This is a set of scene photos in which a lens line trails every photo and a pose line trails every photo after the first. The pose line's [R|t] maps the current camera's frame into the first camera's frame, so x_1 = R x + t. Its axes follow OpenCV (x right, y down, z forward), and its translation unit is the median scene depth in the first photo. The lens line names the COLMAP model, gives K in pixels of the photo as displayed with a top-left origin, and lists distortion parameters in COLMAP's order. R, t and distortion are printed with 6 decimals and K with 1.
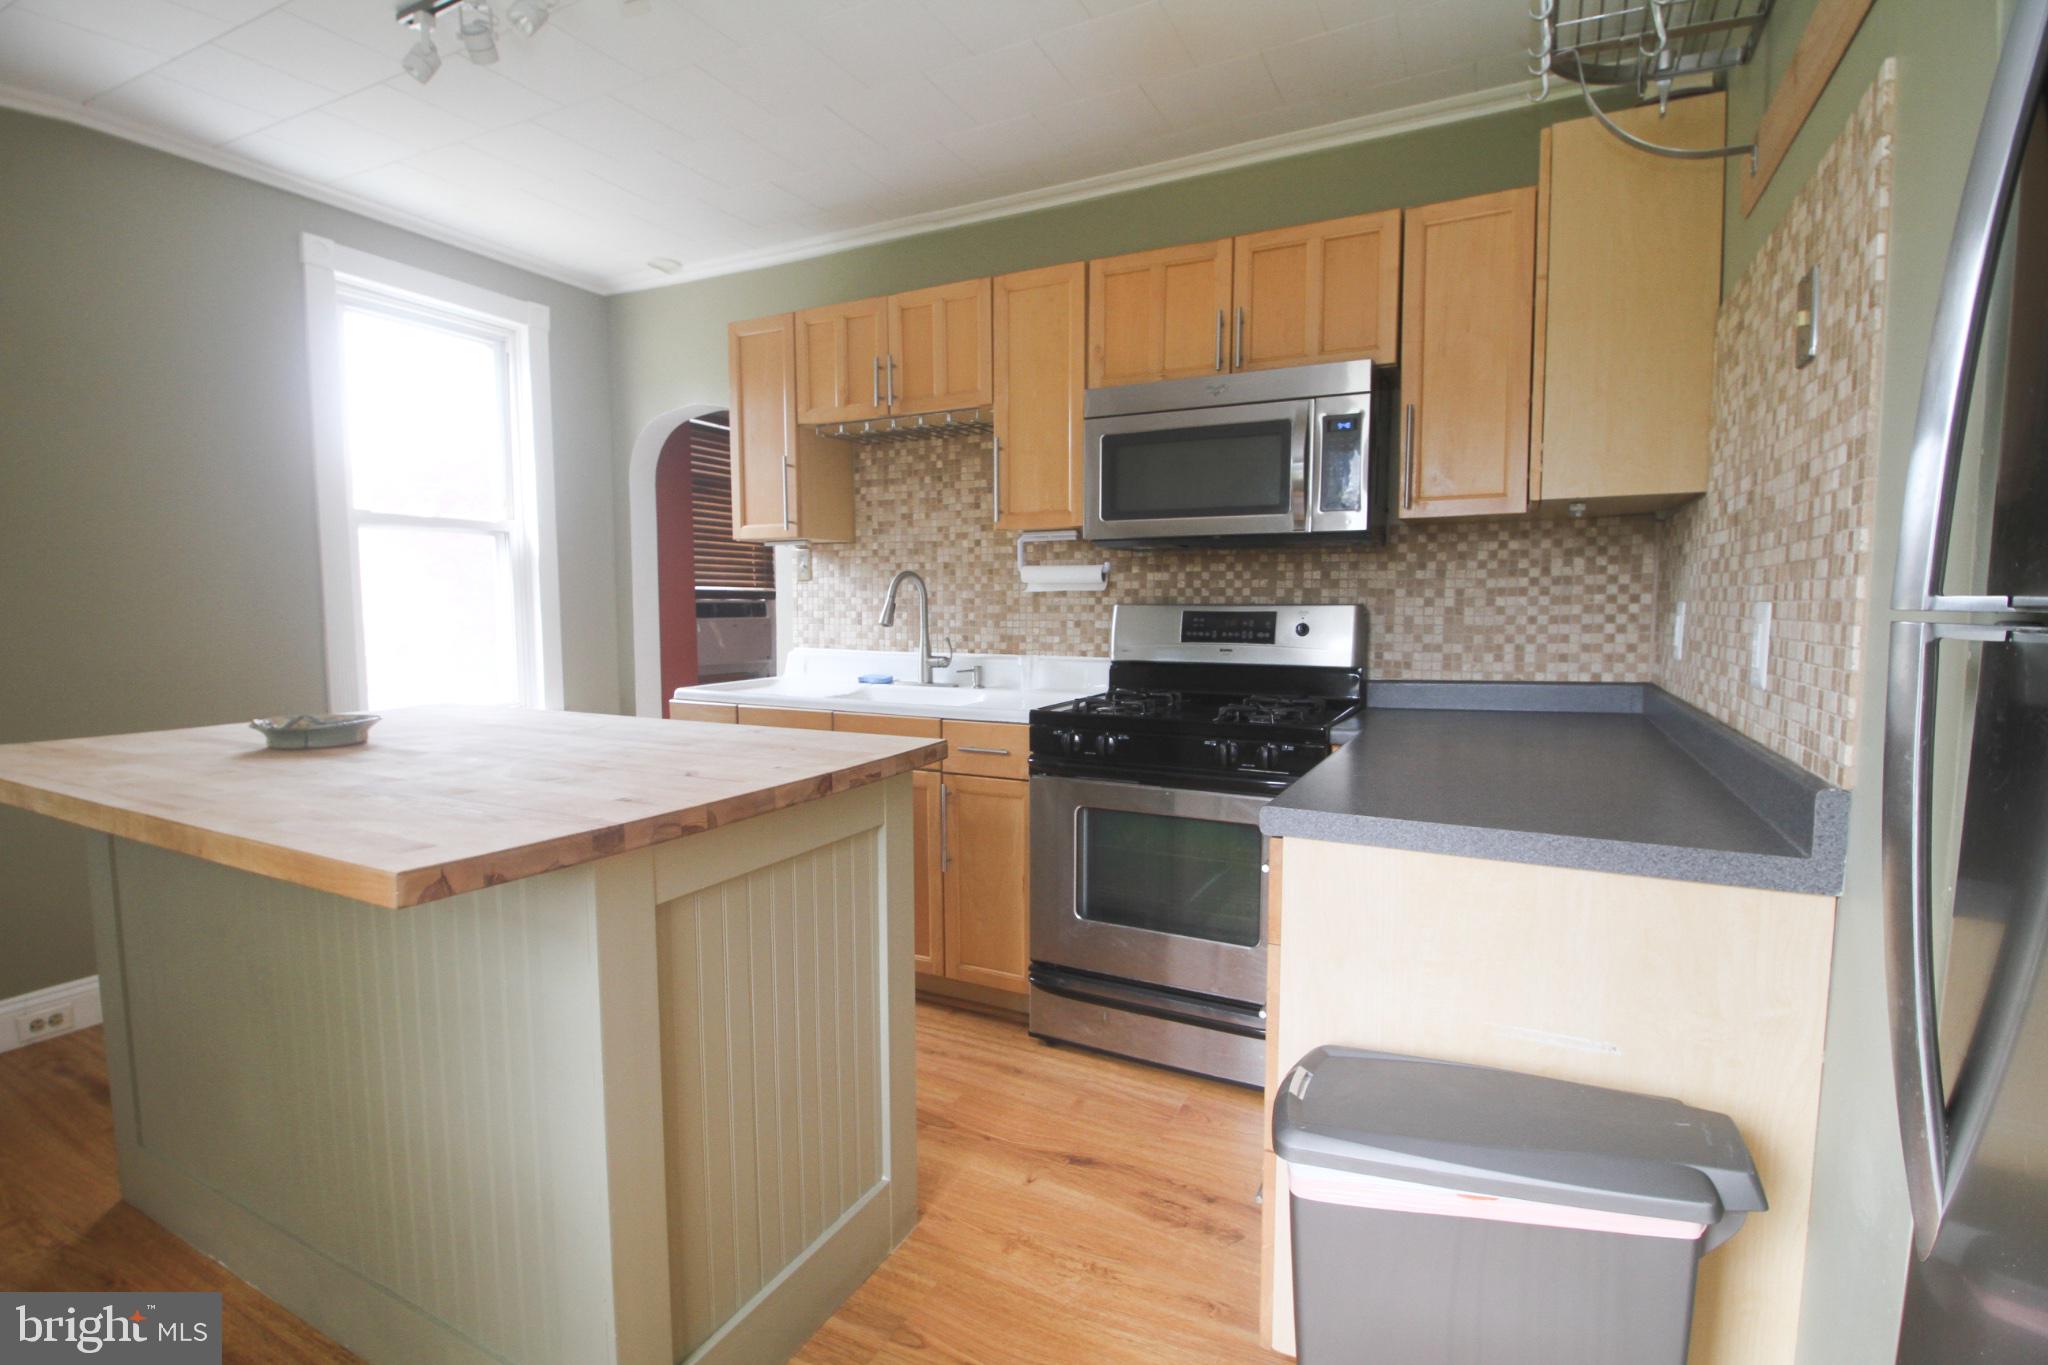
lens RADIAL K [[955.7, 0, 1028.2], [0, 955.7, 685.3], [0, 0, 1]] dist [-0.002449, -0.011547]
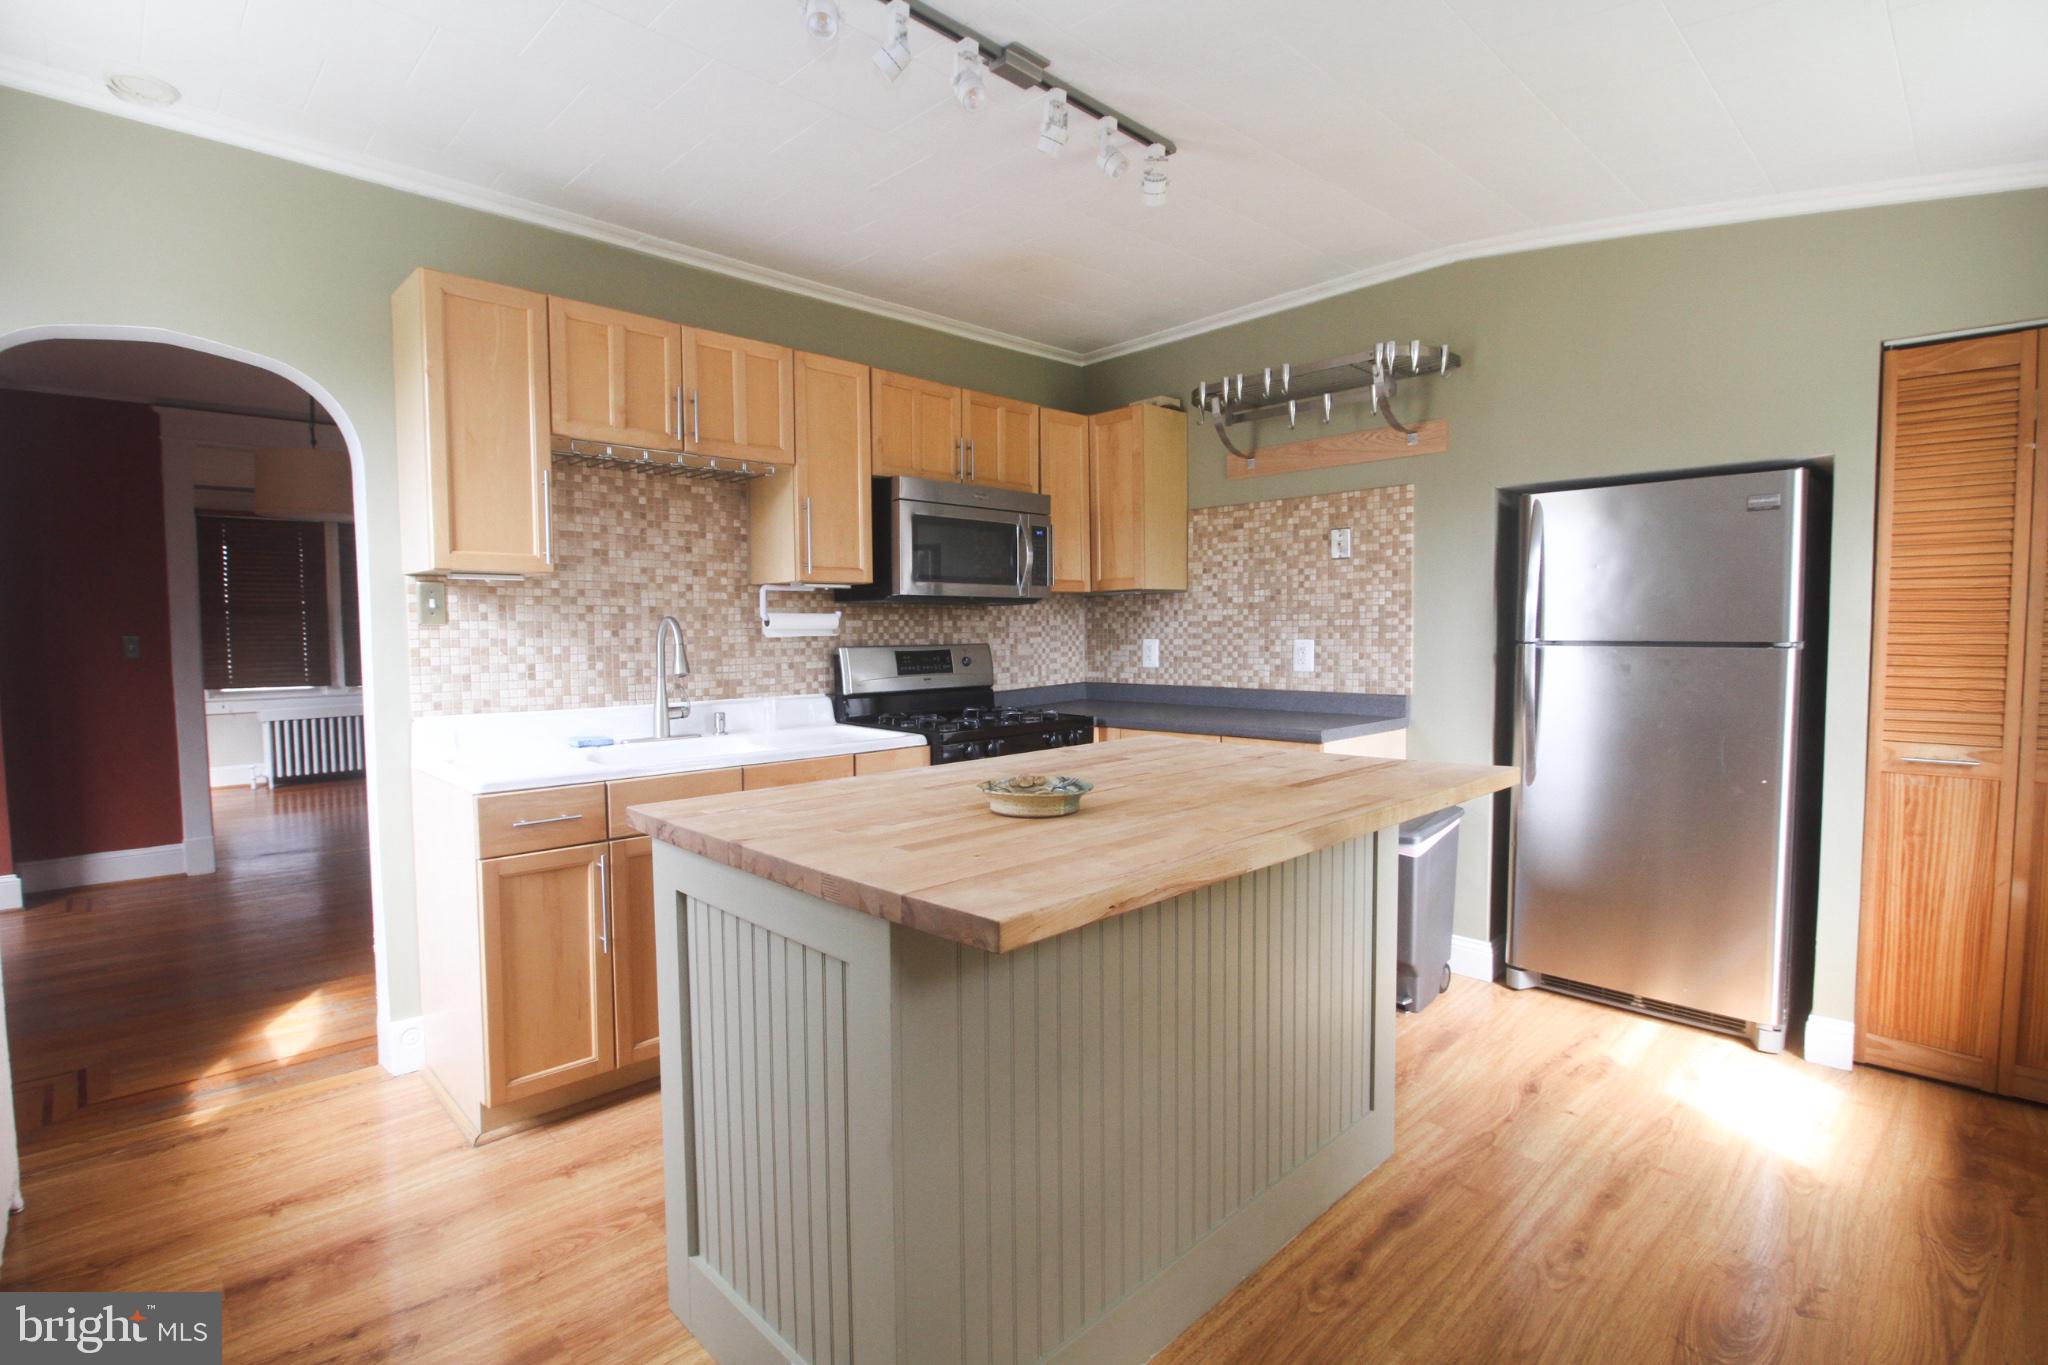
lens RADIAL K [[955.7, 0, 1022.1], [0, 955.7, 685.9], [0, 0, 1]] dist [-0.002449, -0.011547]
pose [[0.323488, -0.058322, 0.944433, -0.868000], [0.093459, 0.995188, 0.029444, -0.046529], [-0.941605, 0.078741, 0.327382, 0.371993]]
